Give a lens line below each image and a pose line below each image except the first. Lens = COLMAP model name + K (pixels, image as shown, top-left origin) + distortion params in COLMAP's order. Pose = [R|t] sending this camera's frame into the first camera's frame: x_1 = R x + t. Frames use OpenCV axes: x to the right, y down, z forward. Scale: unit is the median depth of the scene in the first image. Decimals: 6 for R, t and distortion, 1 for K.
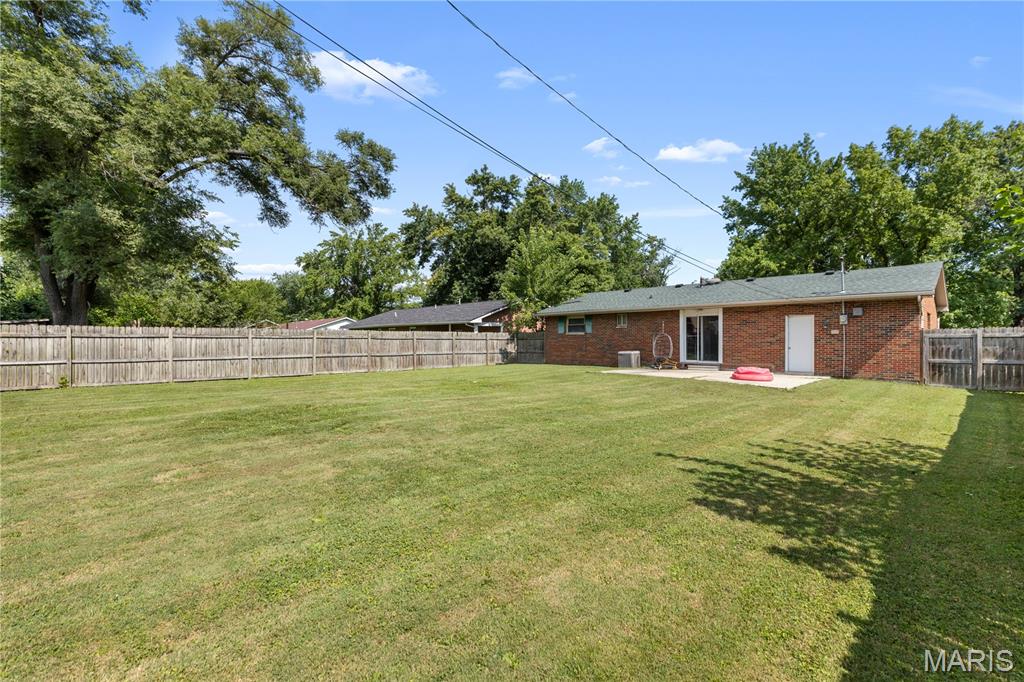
lens RADIAL K [[466.6, 0, 519.6], [0, 466.6, 350.5], [0, 0, 1]] dist [-0.002648, -0.000313]
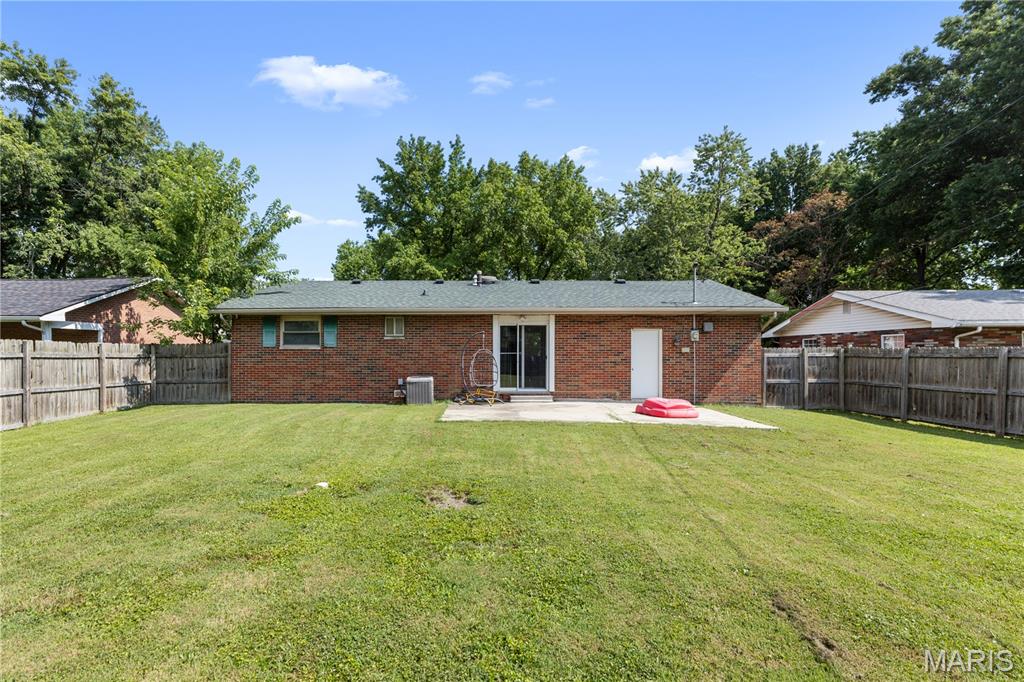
lens RADIAL K [[542.6, 0, 512.3], [0, 542.6, 358.0], [0, 0, 1]] dist [-0.003200, -0.001111]
pose [[0.717726, -0.002651, 0.696321, -0.161566], [0.013576, 0.999856, -0.010186, -0.013416], [-0.696194, 0.016764, 0.717658, 0.352457]]
